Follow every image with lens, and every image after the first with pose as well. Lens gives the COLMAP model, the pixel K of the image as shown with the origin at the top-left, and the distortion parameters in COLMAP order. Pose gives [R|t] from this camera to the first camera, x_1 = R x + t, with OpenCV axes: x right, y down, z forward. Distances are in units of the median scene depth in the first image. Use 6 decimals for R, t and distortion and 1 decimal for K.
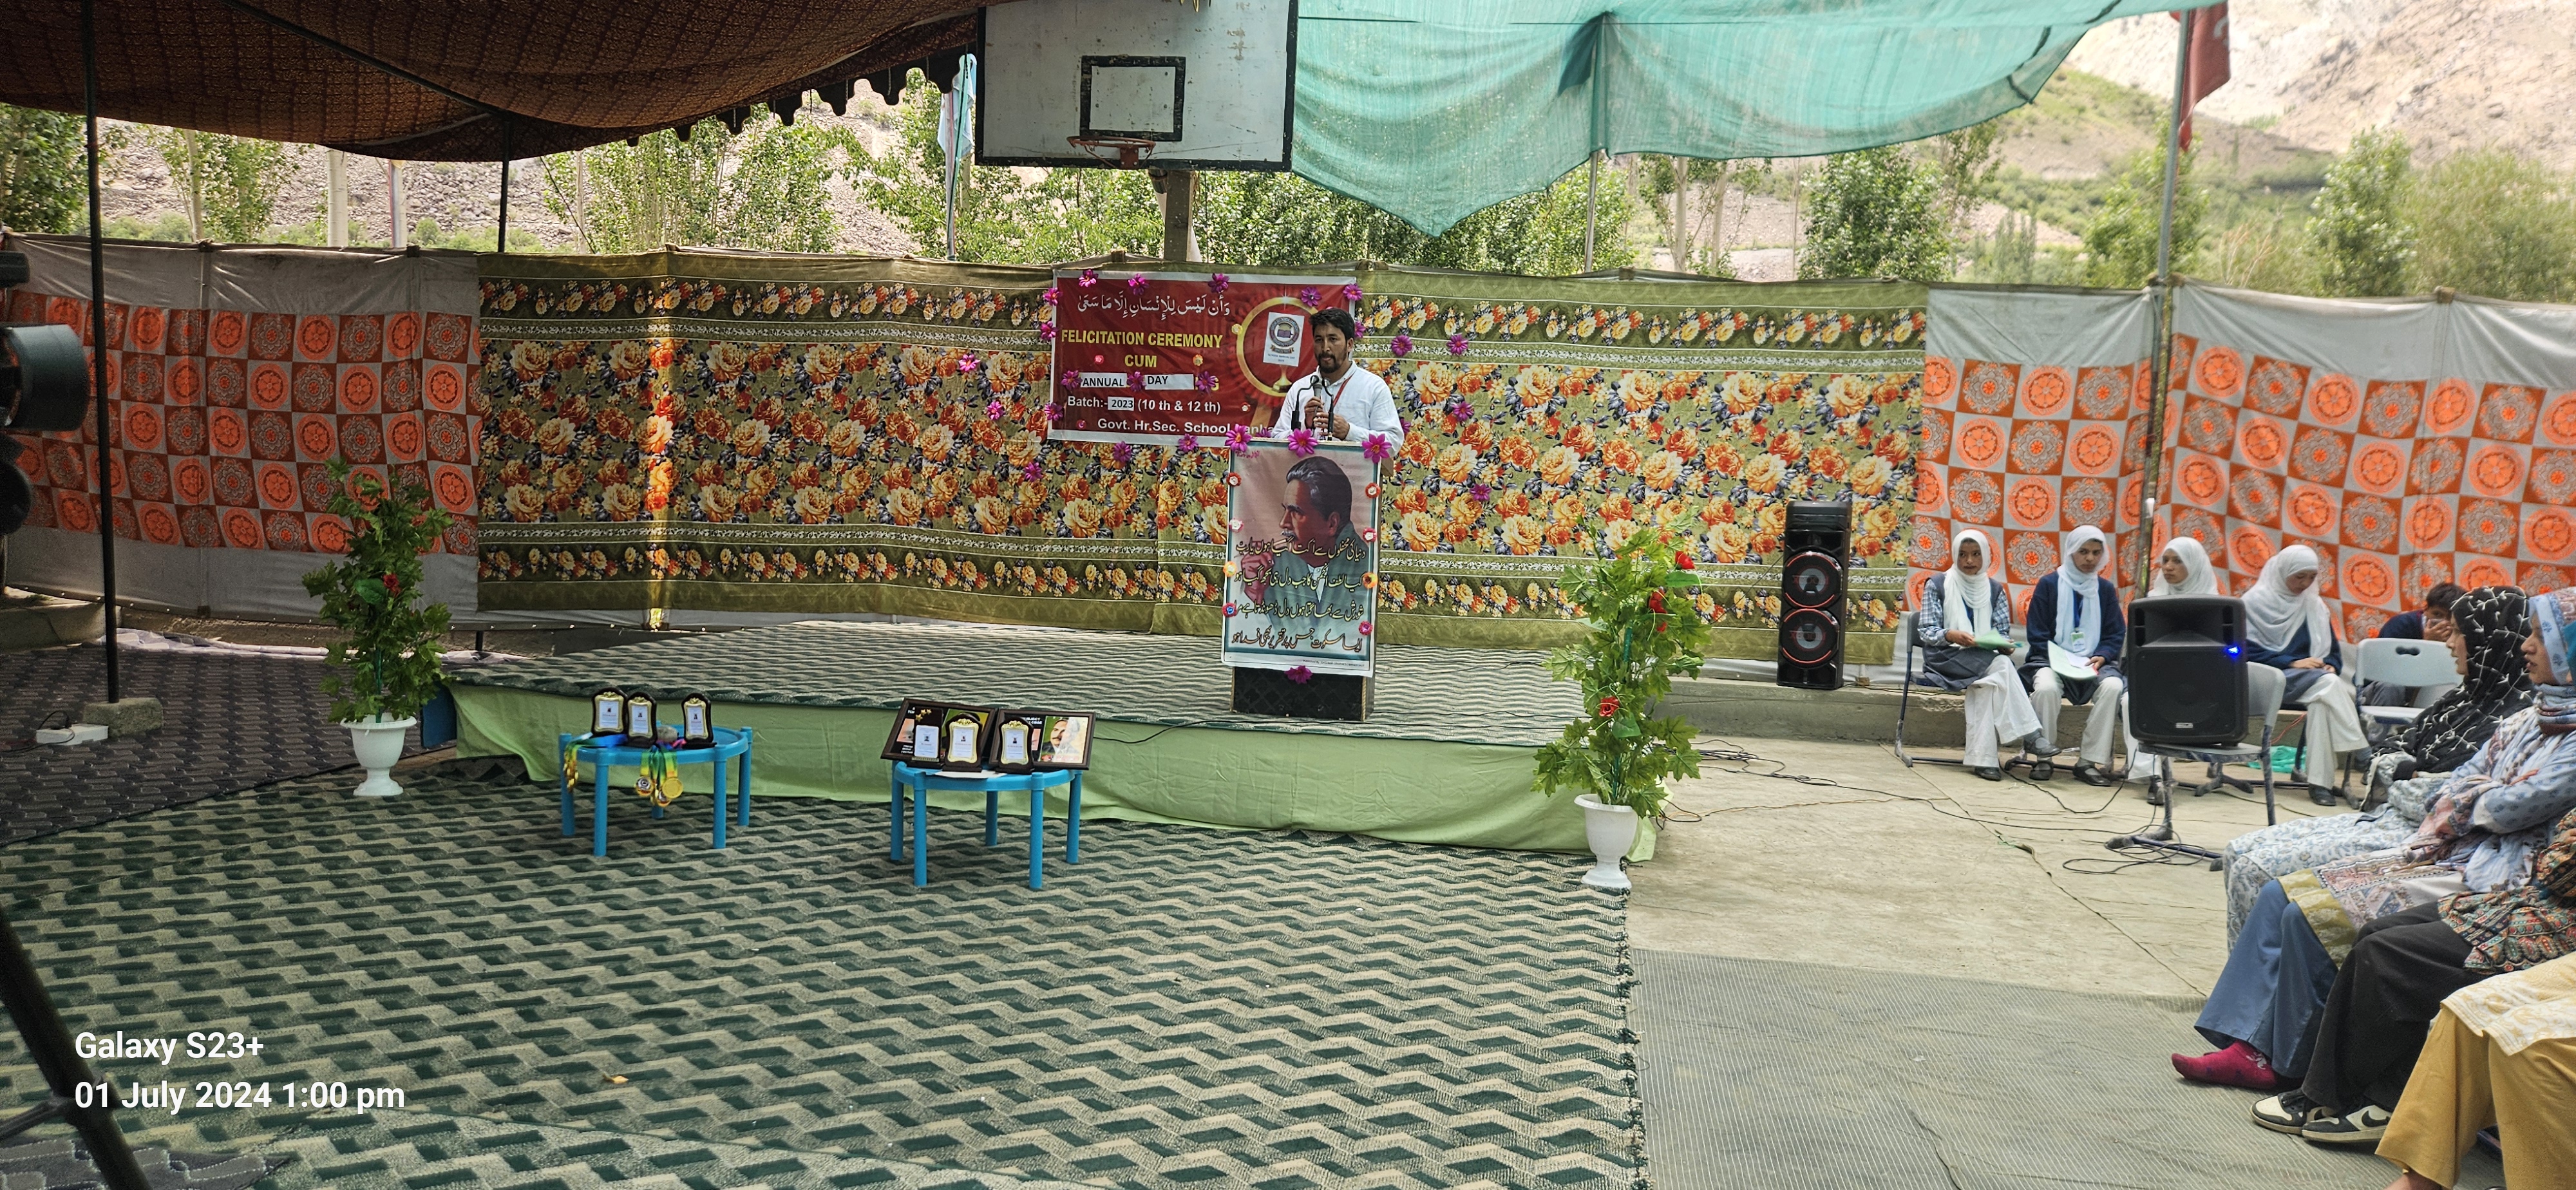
lens RADIAL K [[1716.0, 0, 1281.7], [0, 1716.0, 622.5], [0, 0, 1]] dist [0.071689, -0.068735]
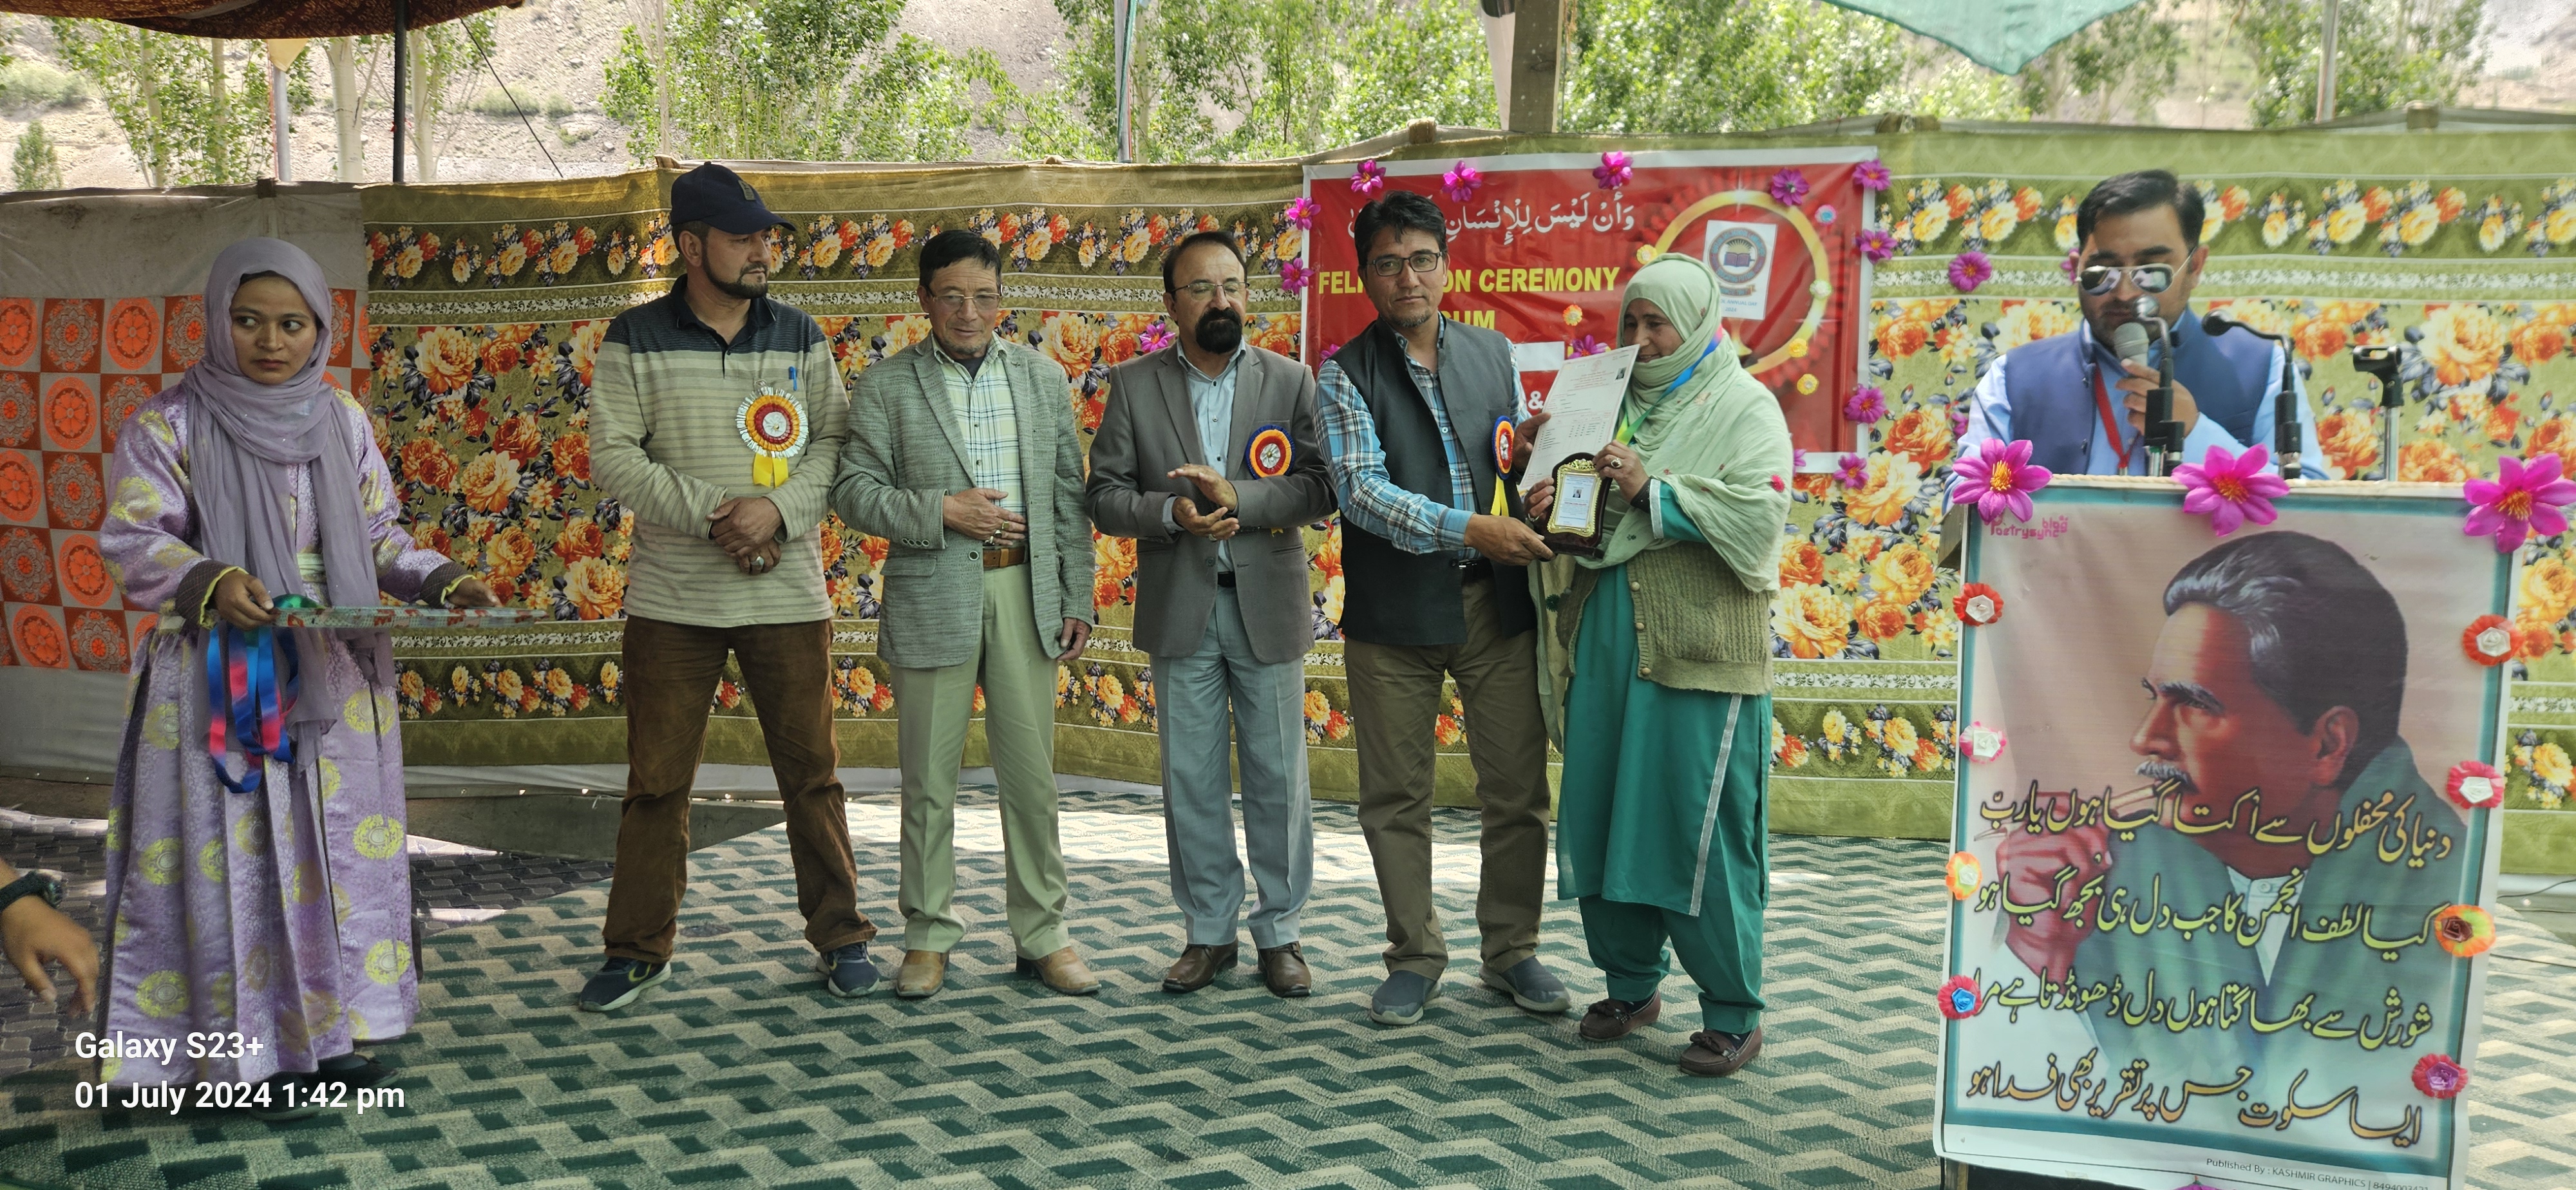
lens RADIAL K [[1716.0, 0, 1261.6], [0, 1716.0, 608.1], [0, 0, 1]] dist [0.071689, -0.068735]
pose [[0.993583, -0.014652, -0.112154, -0.086703], [0.013399, 0.999839, -0.011919, -0.055193], [0.112311, 0.010340, 0.993619, 0.449958]]
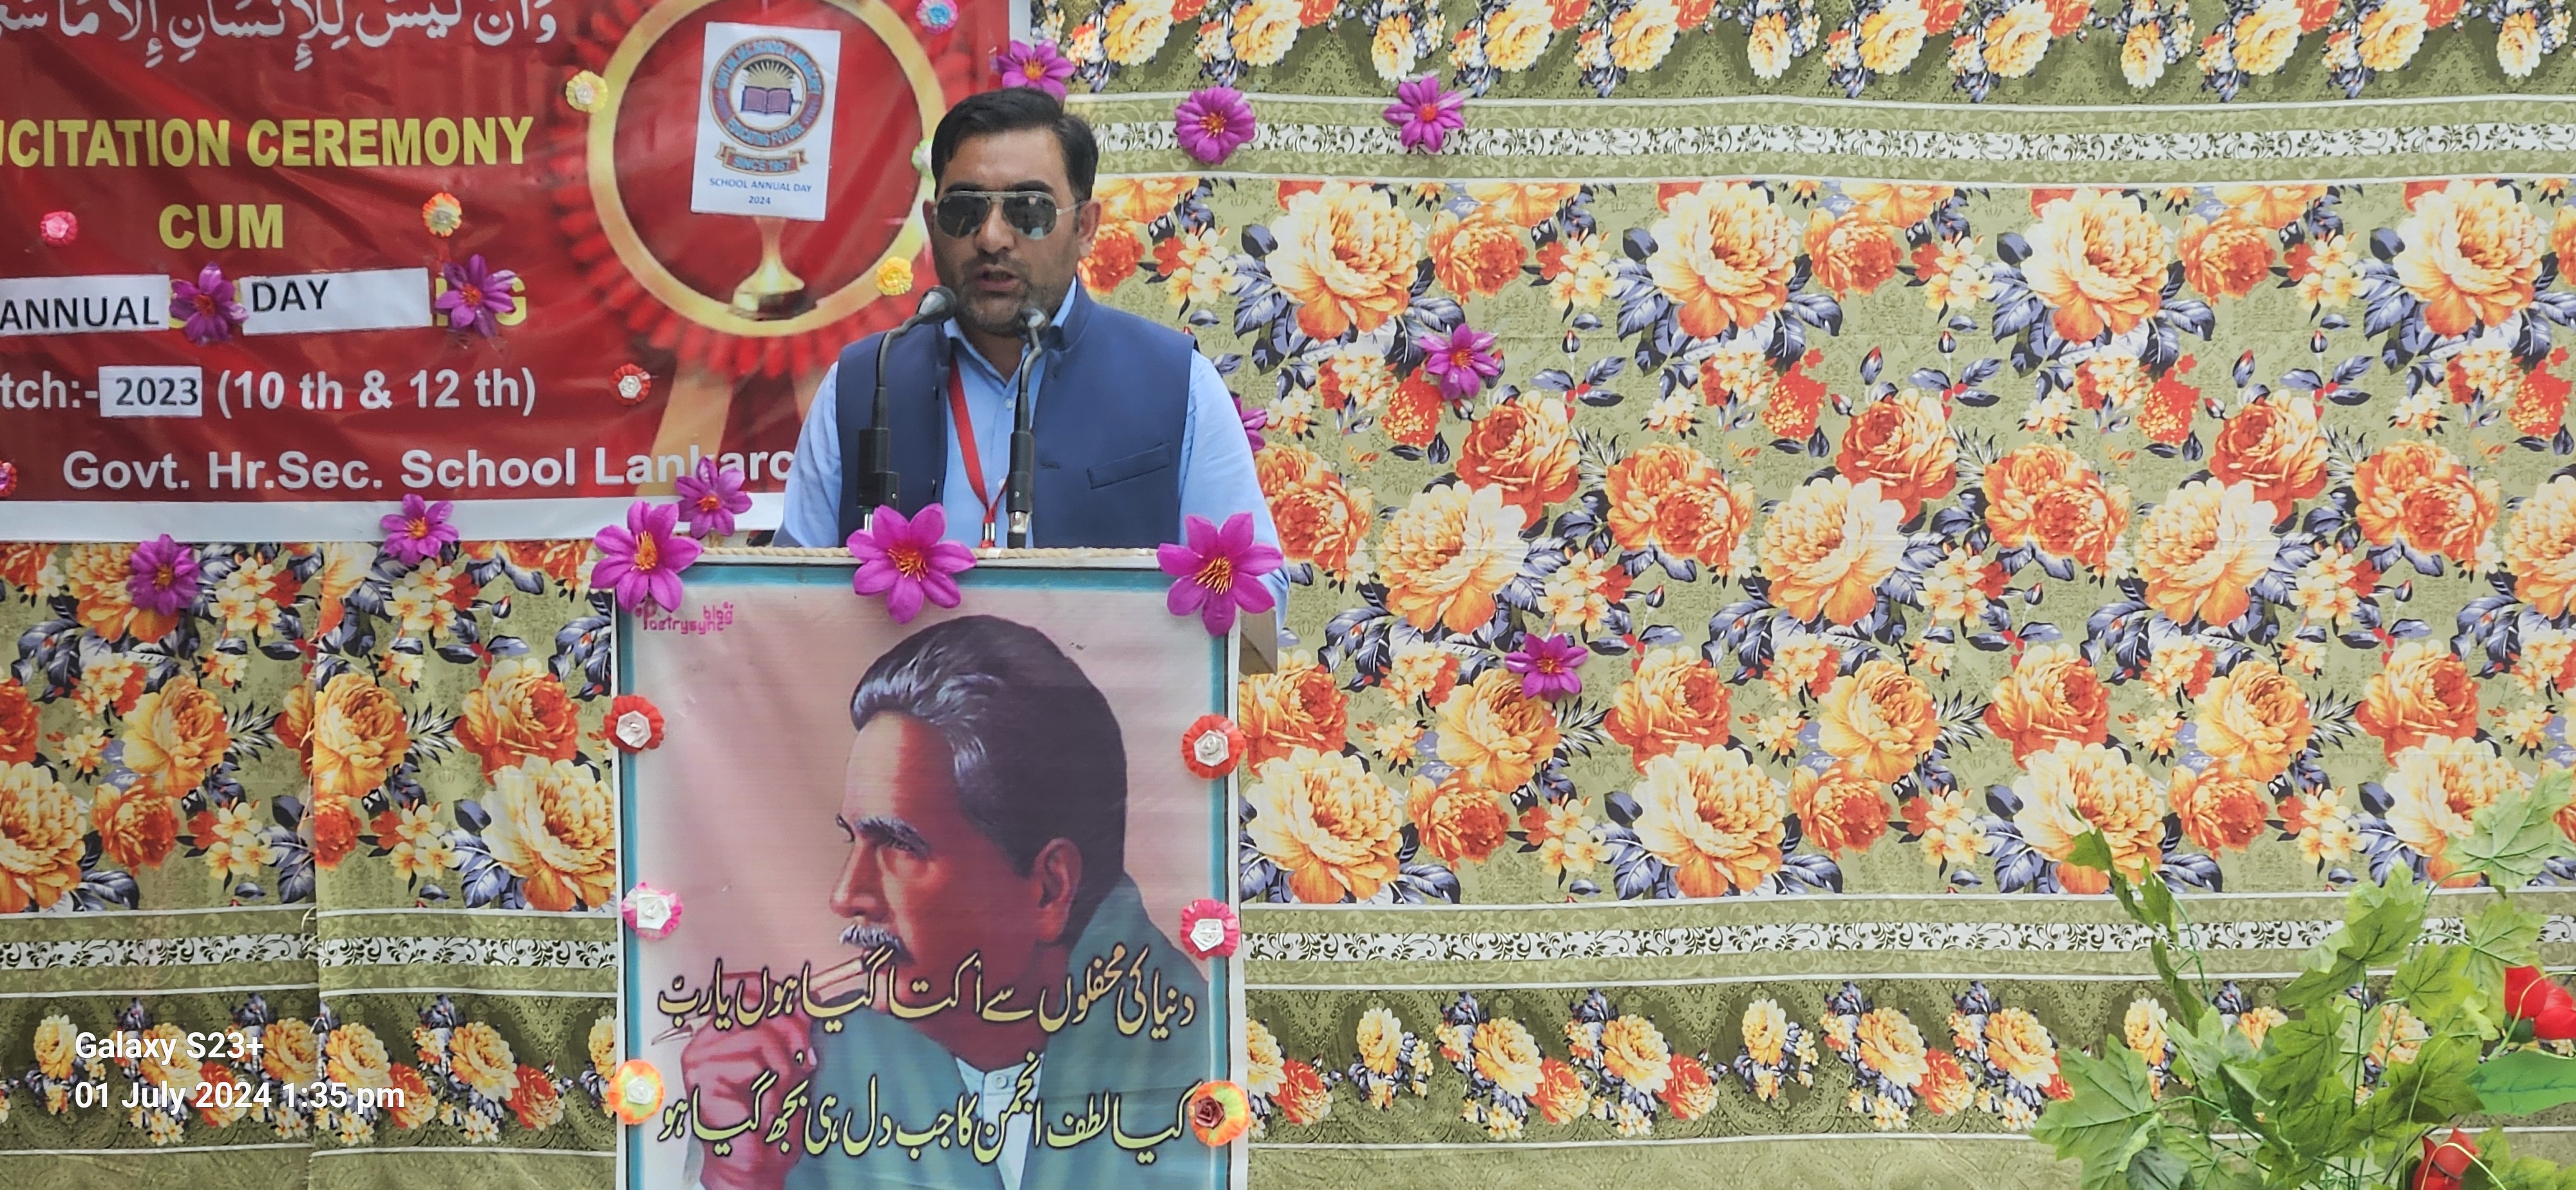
lens RADIAL K [[5834.5, 0, 1298.2], [0, 5834.5, 600.4], [0, 0, 1]] dist [-0.196548, 0.000000]
pose [[0.993700, -0.047142, 0.101676, -0.011930], [0.054173, 0.996245, -0.067538, -0.027378], [-0.098111, 0.072620, 0.992522, 0.116030]]
